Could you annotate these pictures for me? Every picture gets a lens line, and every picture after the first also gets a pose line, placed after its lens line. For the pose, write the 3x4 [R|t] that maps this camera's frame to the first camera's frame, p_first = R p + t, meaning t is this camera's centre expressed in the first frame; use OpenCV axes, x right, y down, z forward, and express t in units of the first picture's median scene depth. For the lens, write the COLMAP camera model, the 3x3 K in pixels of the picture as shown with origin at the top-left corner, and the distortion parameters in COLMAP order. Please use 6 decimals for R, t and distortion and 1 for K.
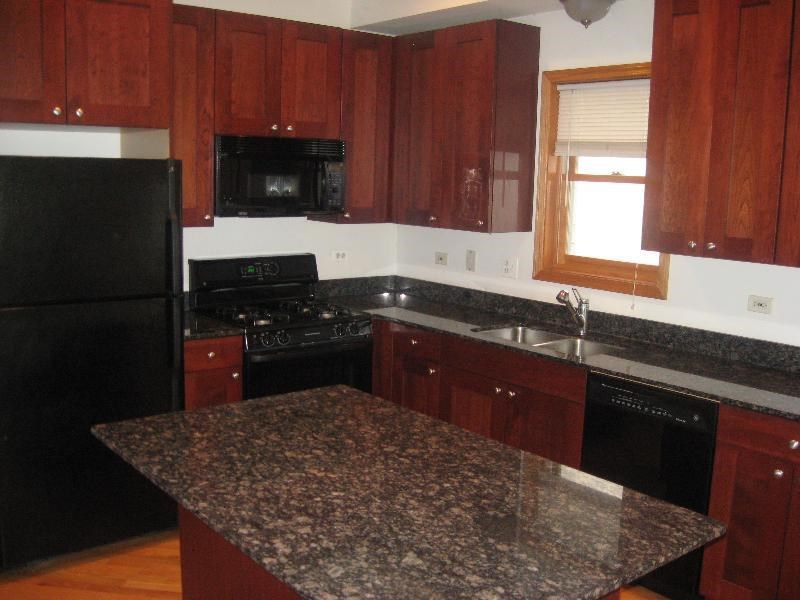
lens RADIAL K [[865.2, 0, 400.0], [0, 865.2, 300.0], [0, 0, 1]] dist [-0.138131, 0.005555]
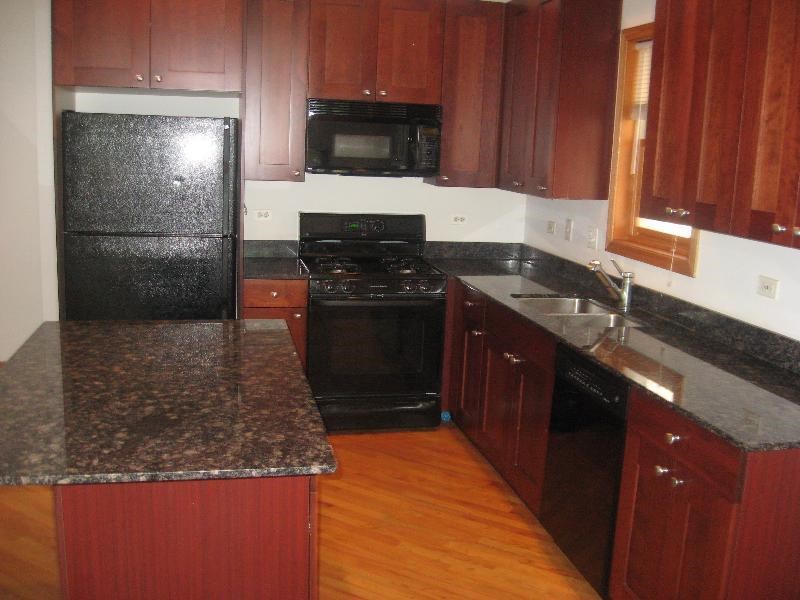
lens RADIAL K [[865.2, 0, 400.0], [0, 865.2, 300.0], [0, 0, 1]] dist [-0.138131, 0.005555]
pose [[0.890935, 0.091718, -0.444772, 0.415922], [-0.084562, 0.995769, 0.035954, 0.016307], [0.446188, 0.005579, 0.894922, 0.065243]]
